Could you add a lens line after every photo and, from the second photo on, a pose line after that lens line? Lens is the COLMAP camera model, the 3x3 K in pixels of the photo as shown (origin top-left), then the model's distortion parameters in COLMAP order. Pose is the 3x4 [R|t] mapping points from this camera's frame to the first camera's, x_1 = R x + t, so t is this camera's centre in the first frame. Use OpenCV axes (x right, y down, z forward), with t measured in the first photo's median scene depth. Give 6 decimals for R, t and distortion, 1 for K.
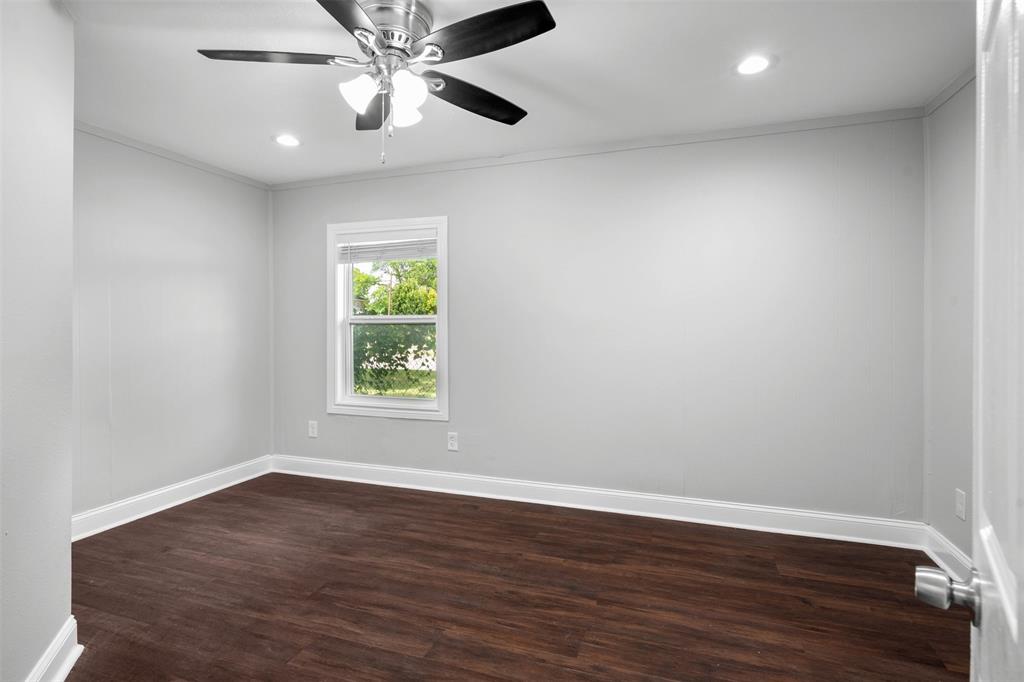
lens RADIAL K [[501.6, 0, 522.3], [0, 501.6, 340.0], [0, 0, 1]] dist [0.002144, 0.000619]
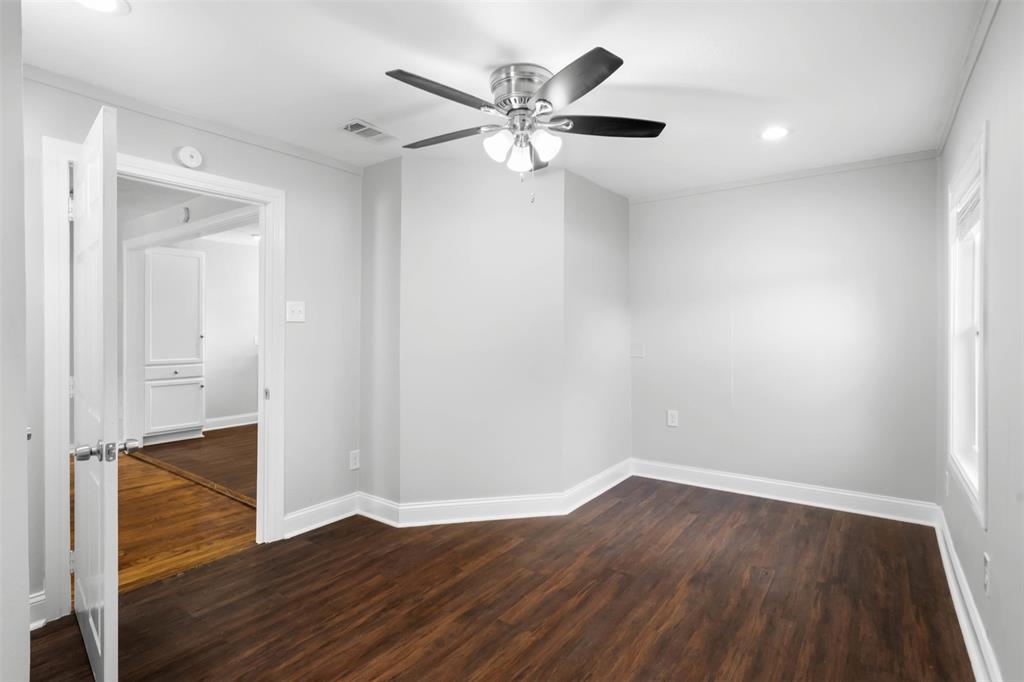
lens RADIAL K [[508.2, 0, 515.4], [0, 508.2, 328.9], [0, 0, 1]] dist [-0.002208, -0.000092]
pose [[-0.280071, 0.005024, -0.959966, 0.728830], [-0.026678, 0.999559, 0.013015, -0.051661], [0.959608, 0.029255, -0.279814, 1.056815]]
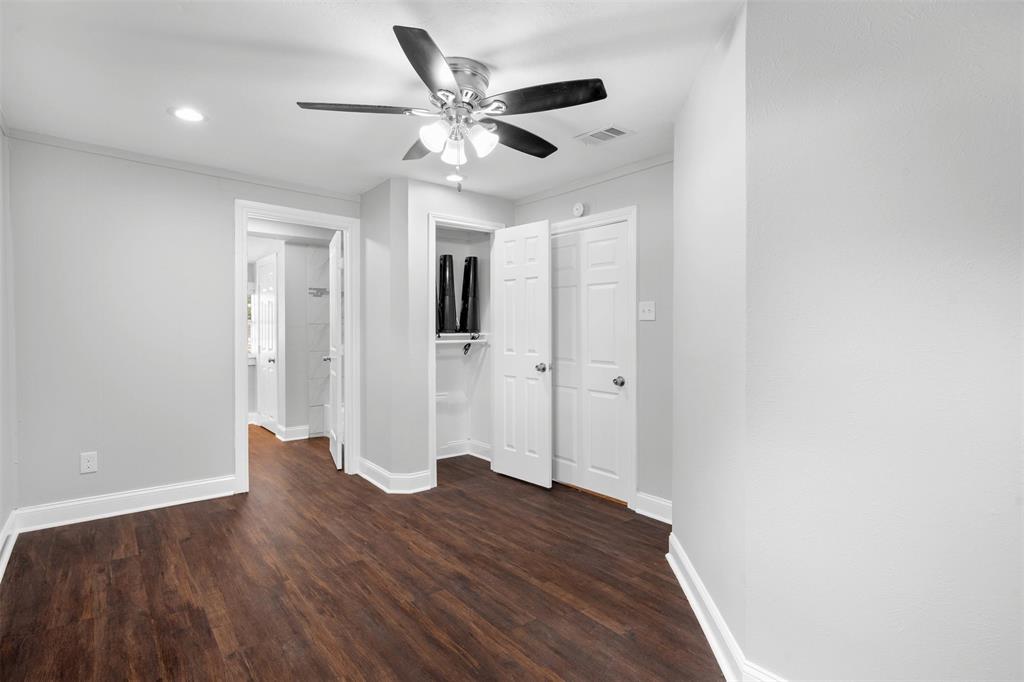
lens RADIAL K [[508.2, 0, 515.4], [0, 508.2, 328.9], [0, 0, 1]] dist [-0.002208, -0.000092]
pose [[-0.853307, -0.005094, 0.521383, -0.805212], [0.009869, 0.999615, 0.025918, -0.053304], [-0.521315, 0.027262, -0.852929, 1.560552]]
